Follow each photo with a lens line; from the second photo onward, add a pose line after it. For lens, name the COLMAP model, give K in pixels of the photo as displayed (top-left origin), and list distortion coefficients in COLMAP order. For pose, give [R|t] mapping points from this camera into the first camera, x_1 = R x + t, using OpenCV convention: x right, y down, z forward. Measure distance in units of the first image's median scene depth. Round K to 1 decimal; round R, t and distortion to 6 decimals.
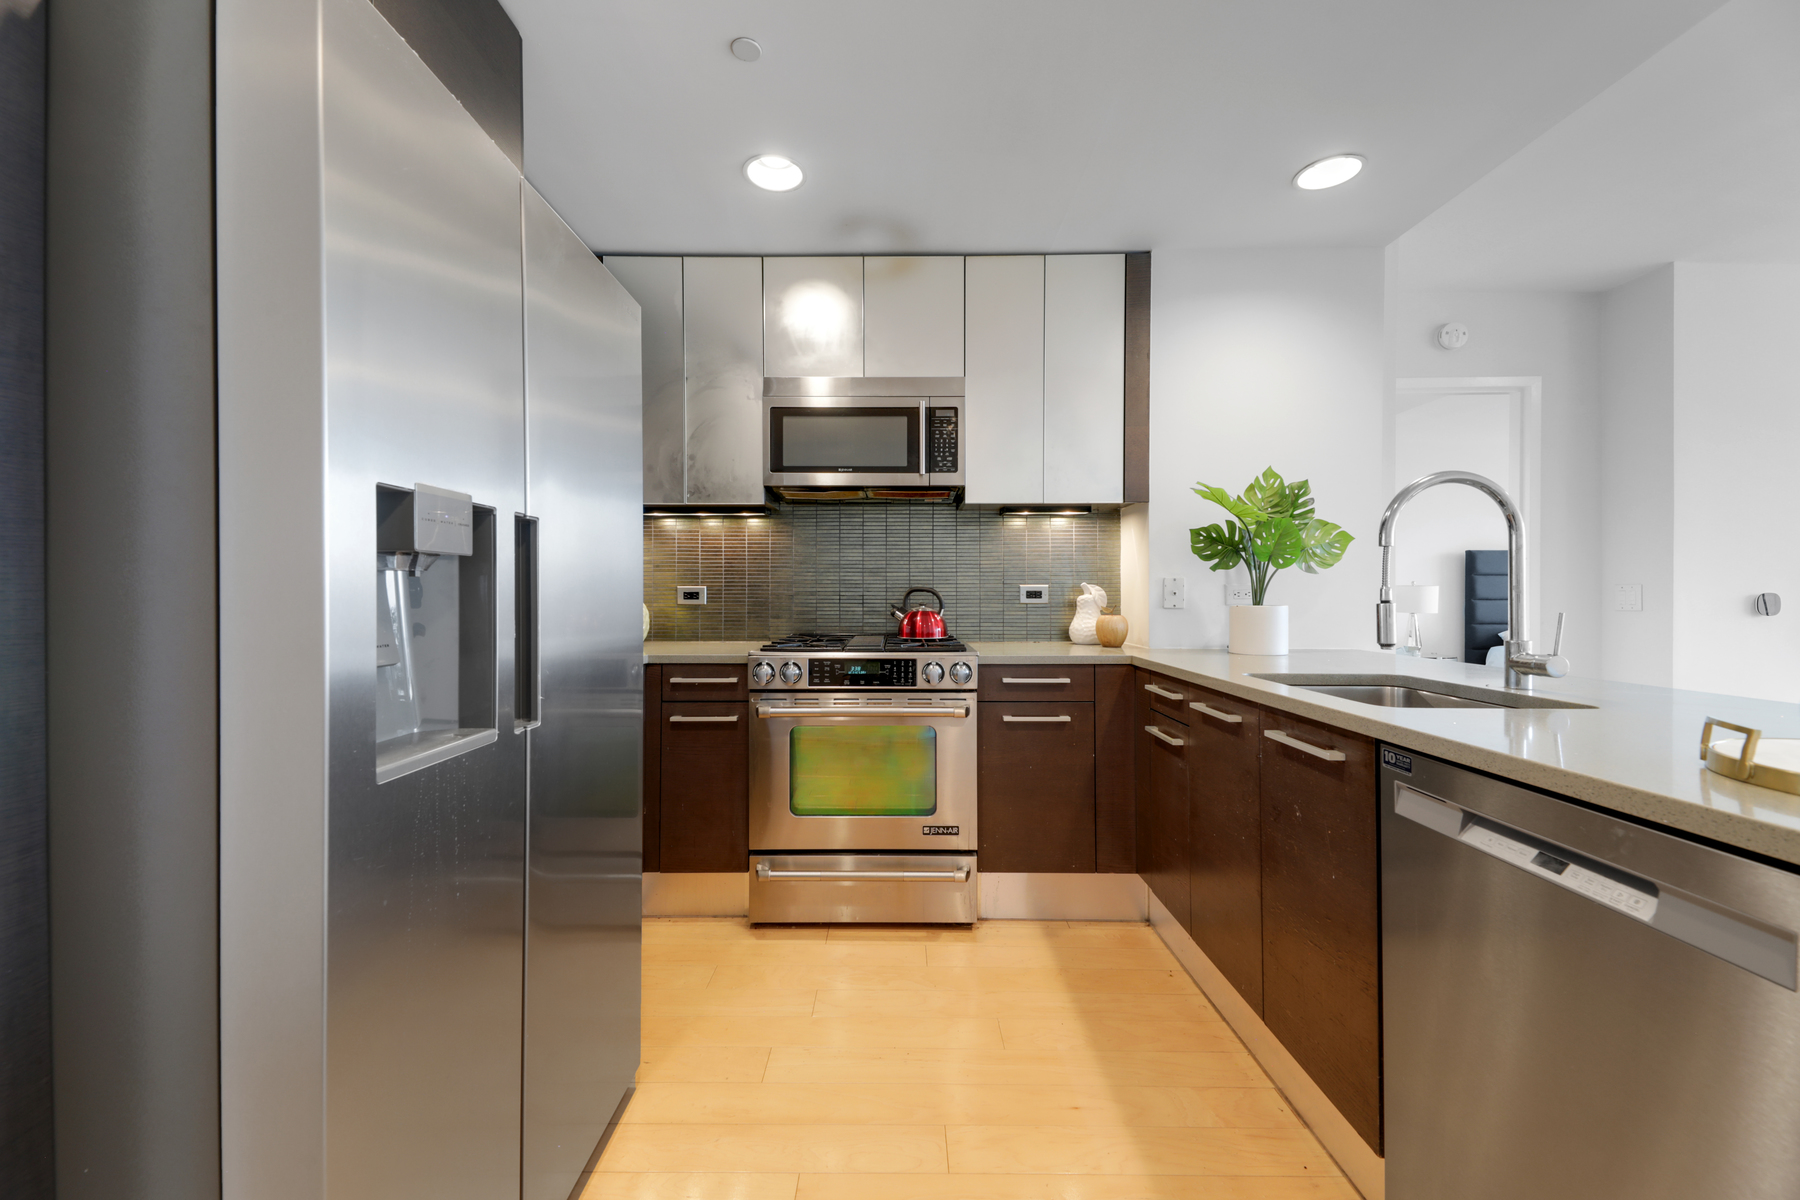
lens RADIAL K [[713.1, 0, 894.4], [0, 713.1, 595.4], [0, 0, 1]] dist [0.060928, -0.025577]
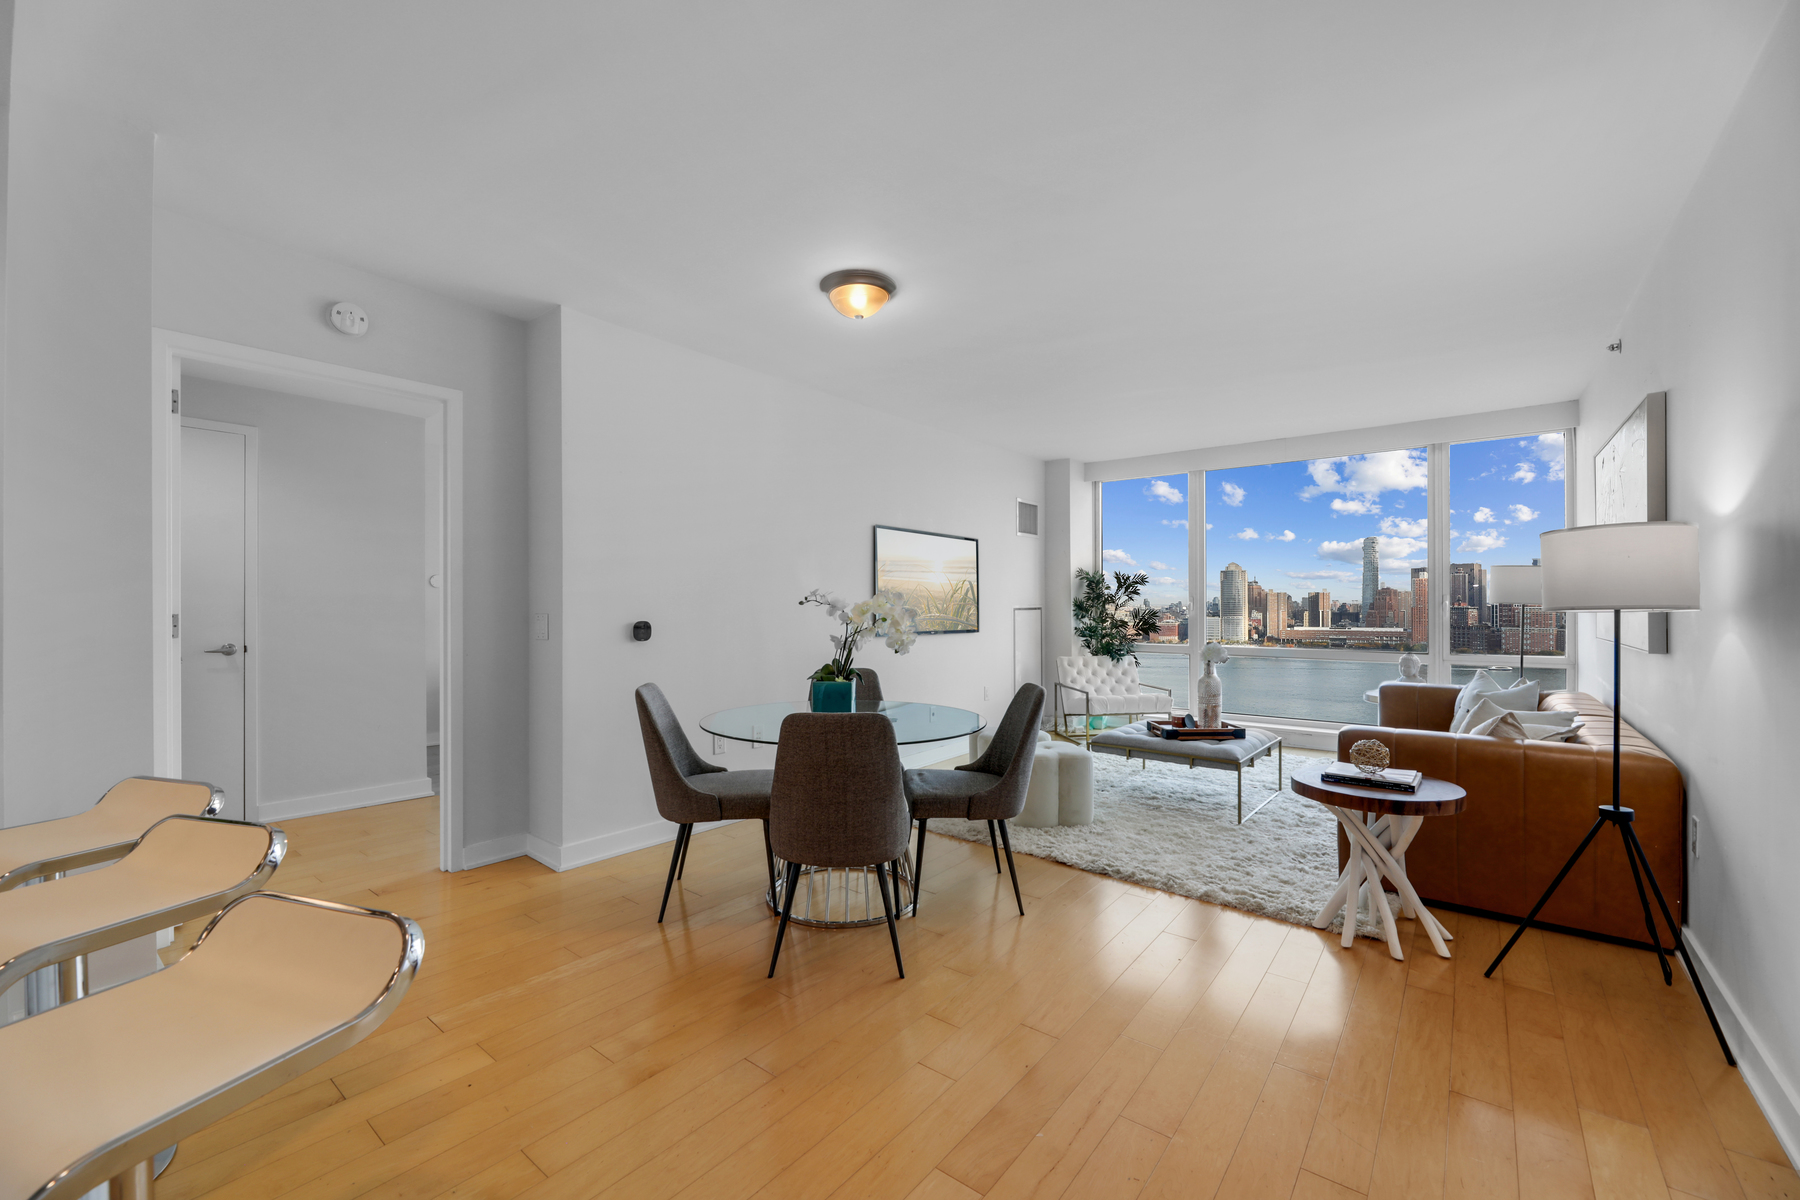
lens RADIAL K [[731.0, 0, 895.4], [0, 731.0, 602.4], [0, 0, 1]] dist [0.000997, 0.000028]
pose [[0.618261, 0.001549, 0.785971, 0.696540], [0.002606, 0.999989, -0.004021, -0.035438], [-0.785969, 0.004534, 0.618250, -0.005042]]
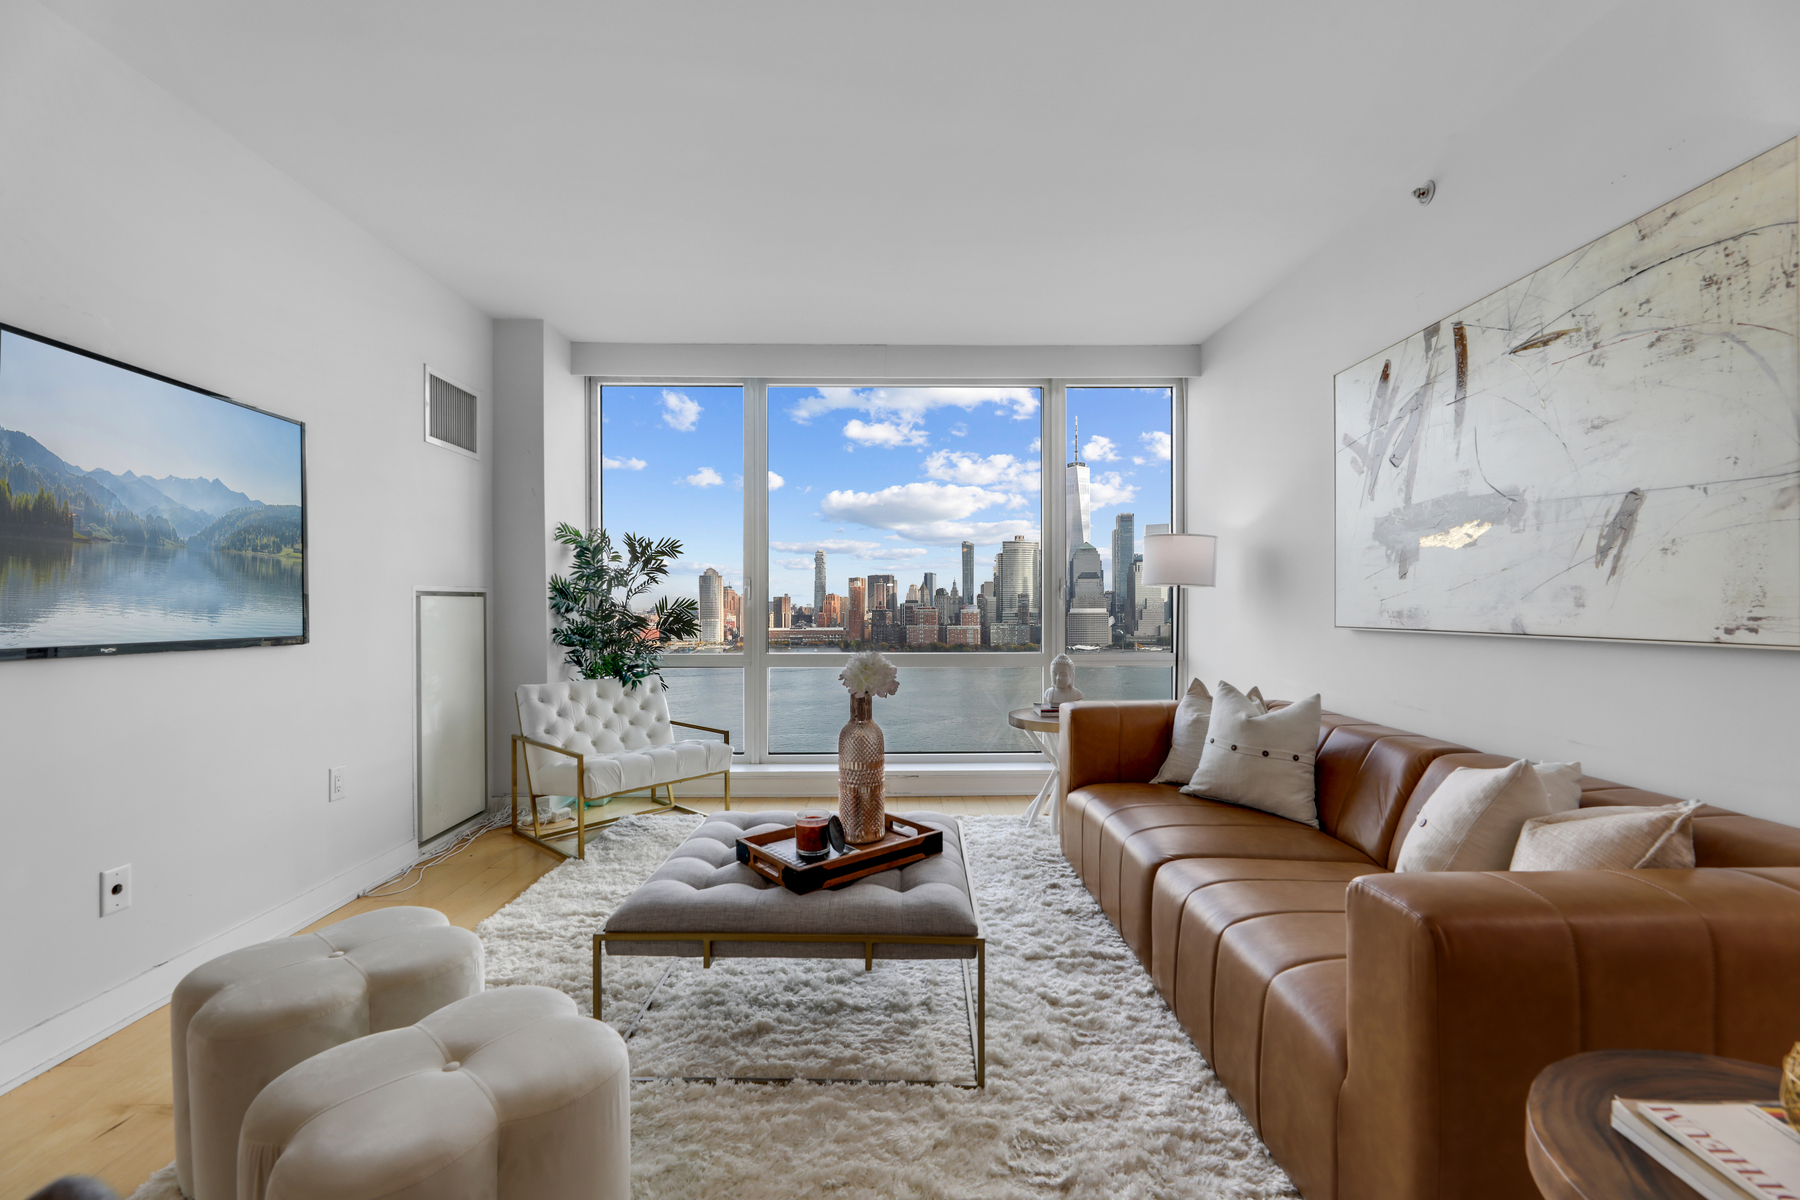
lens RADIAL K [[735.8, 0, 899.8], [0, 735.8, 609.6], [0, 0, 1]] dist [-0.000022, -0.004266]
pose [[-0.019083, -0.003093, 0.999813, 1.747886], [0.002777, 0.999991, 0.003147, 0.006351], [-0.999814, 0.002836, -0.019074, 0.479854]]
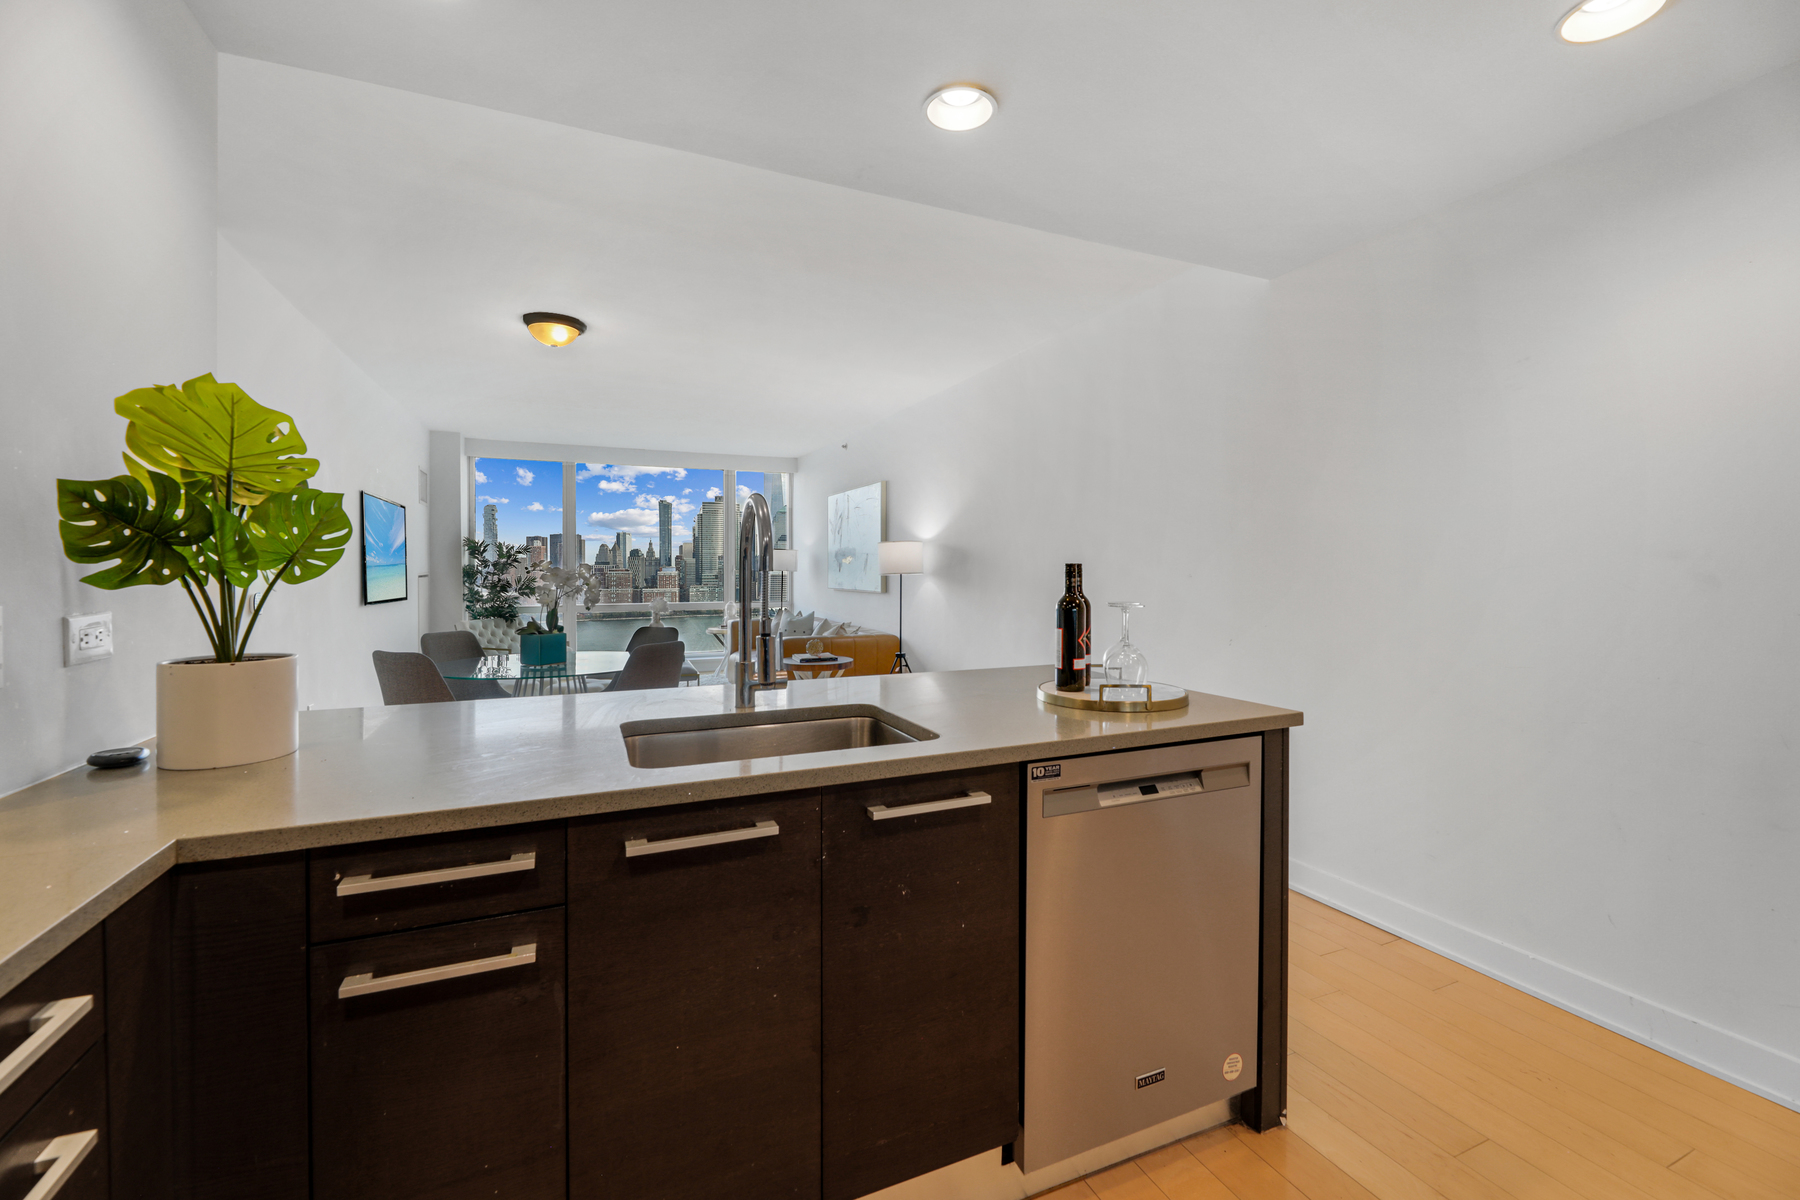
lens RADIAL K [[739.0, 0, 901.3], [0, 739.0, 575.1], [0, 0, 1]] dist [0.000514, -0.000378]
pose [[-0.408460, -0.007417, 0.912746, -0.134049], [0.002921, 0.999951, 0.009433, -0.045773], [-0.912771, 0.006519, -0.408419, 0.787405]]
